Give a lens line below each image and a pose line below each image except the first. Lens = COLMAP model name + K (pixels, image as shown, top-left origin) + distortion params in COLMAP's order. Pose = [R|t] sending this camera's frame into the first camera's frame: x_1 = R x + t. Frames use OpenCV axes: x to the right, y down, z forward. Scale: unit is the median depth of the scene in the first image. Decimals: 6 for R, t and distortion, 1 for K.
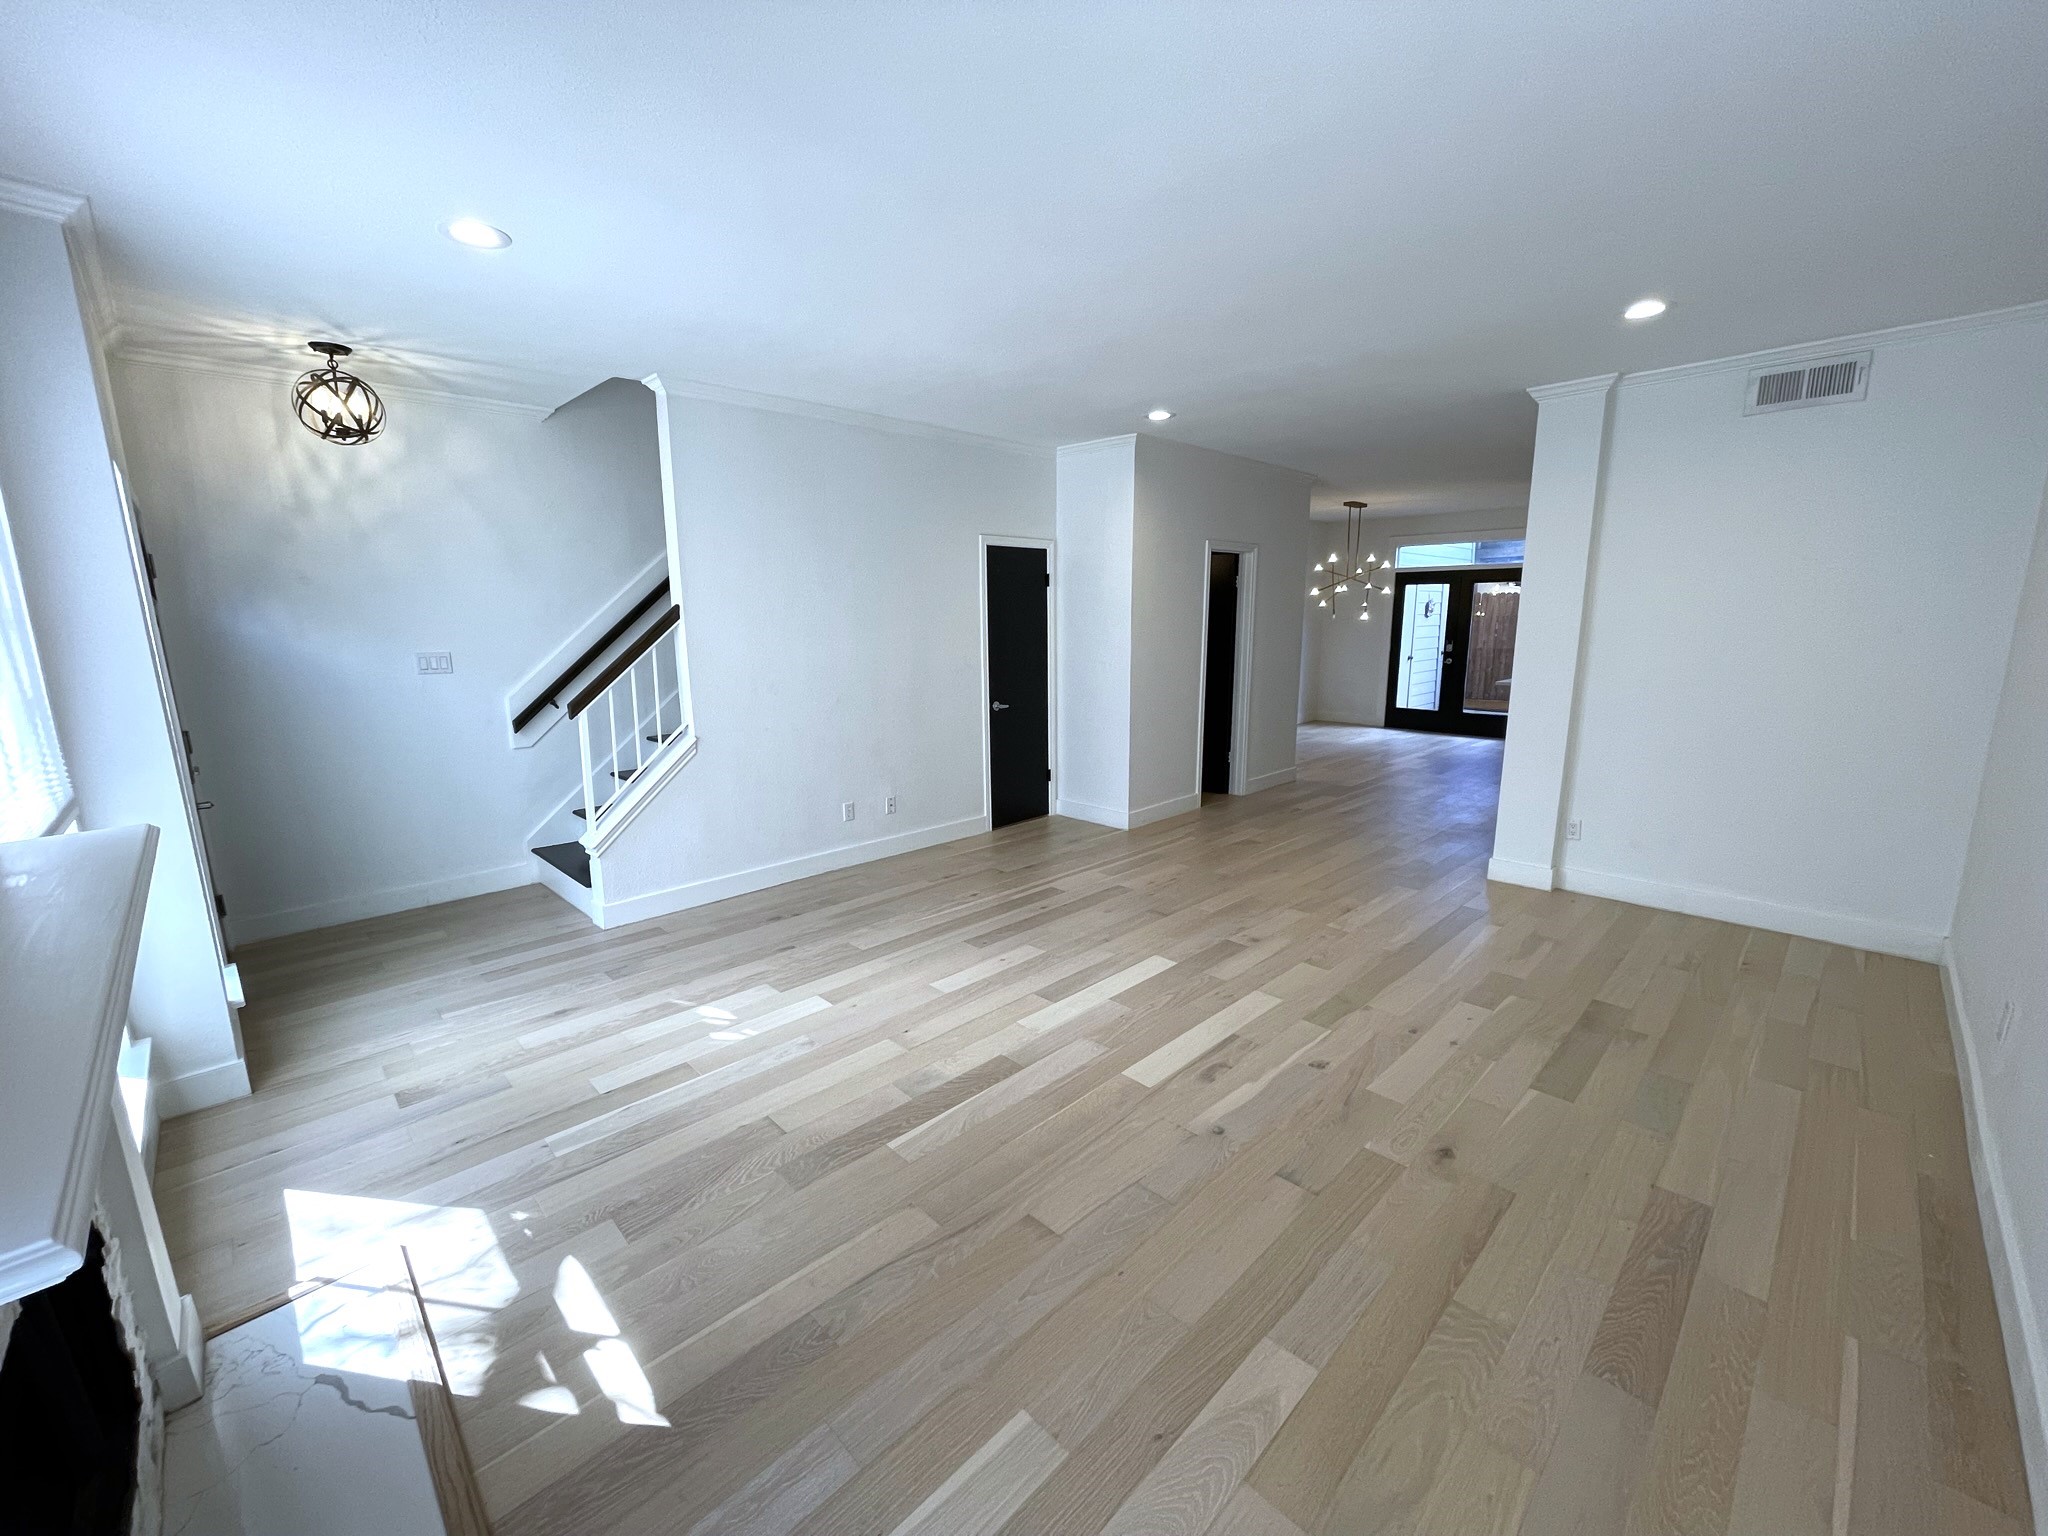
lens RADIAL K [[823.1, 0, 1014.0], [0, 823.1, 768.4], [0, 0, 1]] dist [-0.002361, -0.000182]
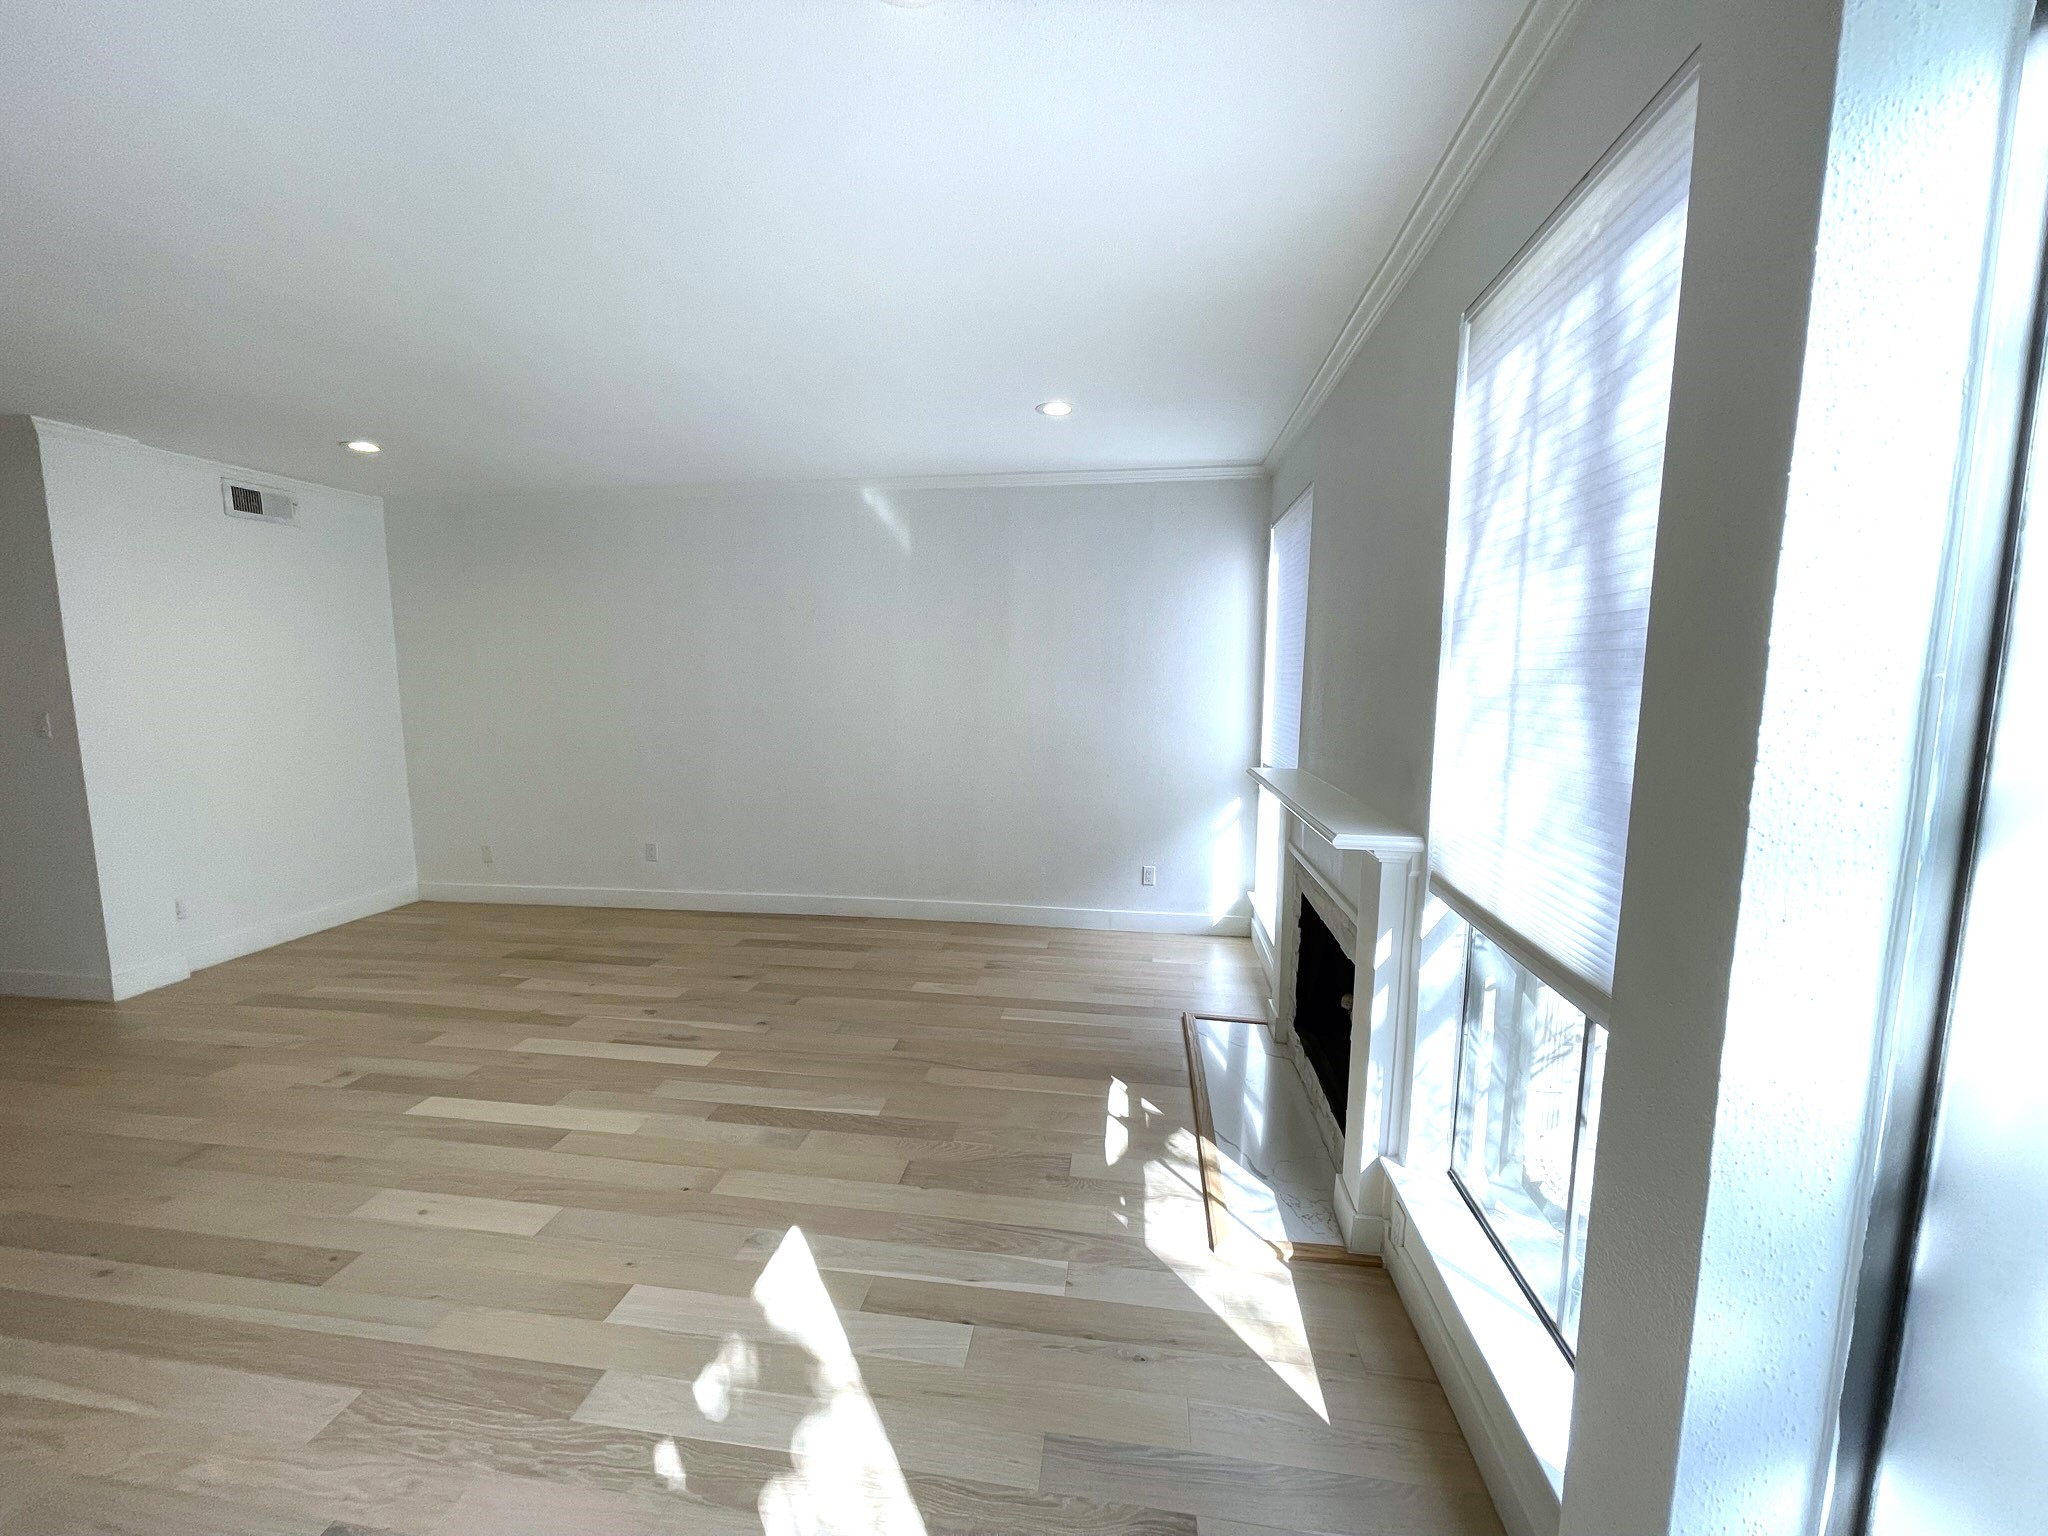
lens RADIAL K [[823.1, 0, 1014.0], [0, 823.1, 768.4], [0, 0, 1]] dist [-0.002361, -0.000182]
pose [[-0.611214, -0.080915, 0.787319, -0.934070], [0.154816, 0.963321, 0.219190, -0.204564], [-0.776176, 0.255861, -0.576268, 1.119762]]
